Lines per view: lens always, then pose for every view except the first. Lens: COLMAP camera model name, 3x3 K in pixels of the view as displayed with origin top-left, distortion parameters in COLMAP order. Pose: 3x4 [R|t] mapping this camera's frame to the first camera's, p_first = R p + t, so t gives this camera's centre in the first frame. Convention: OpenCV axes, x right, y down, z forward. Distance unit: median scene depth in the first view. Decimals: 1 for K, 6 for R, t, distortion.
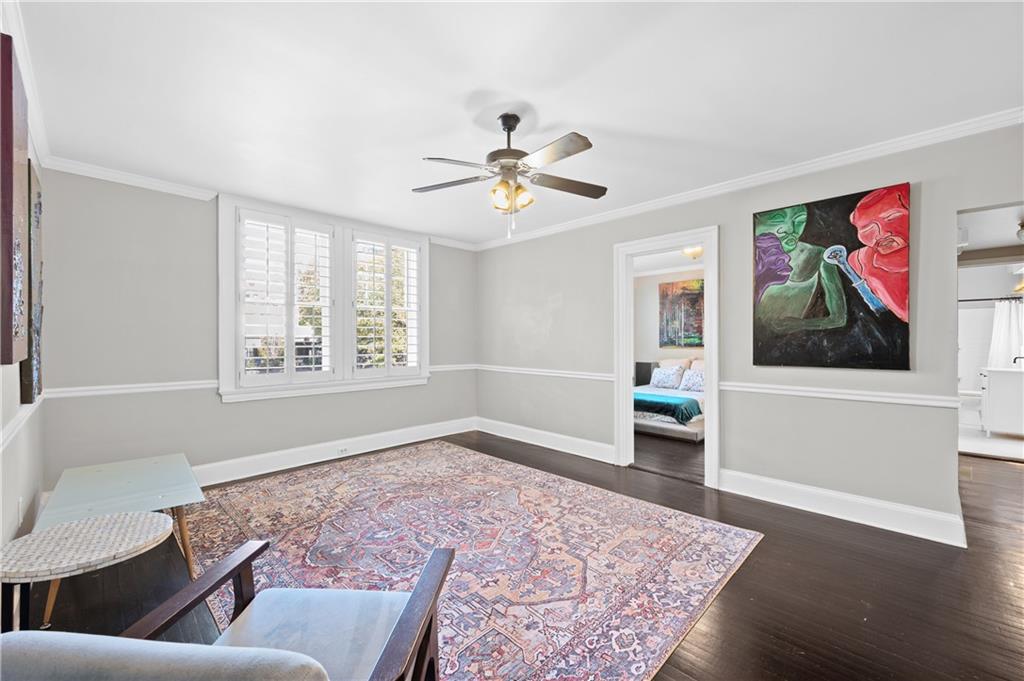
lens RADIAL K [[421.2, 0, 512.0], [0, 421.2, 340.5], [0, 0, 1]] dist [-0.000584, -0.000190]
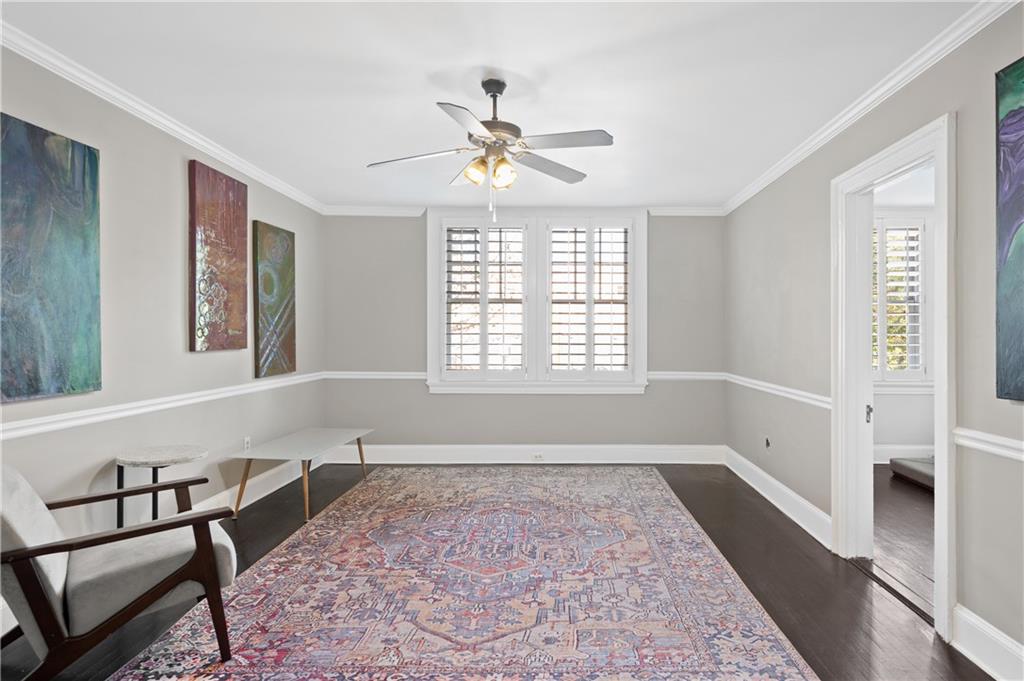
lens RADIAL K [[556.5, 0, 549.0], [0, 556.5, 335.7], [0, 0, 1]] dist [0.000542, -0.000539]
pose [[0.695961, 0.003318, -0.718072, 0.691468], [-0.006525, 0.999977, -0.001703, -0.006116], [0.718050, 0.005871, 0.695967, 0.220832]]
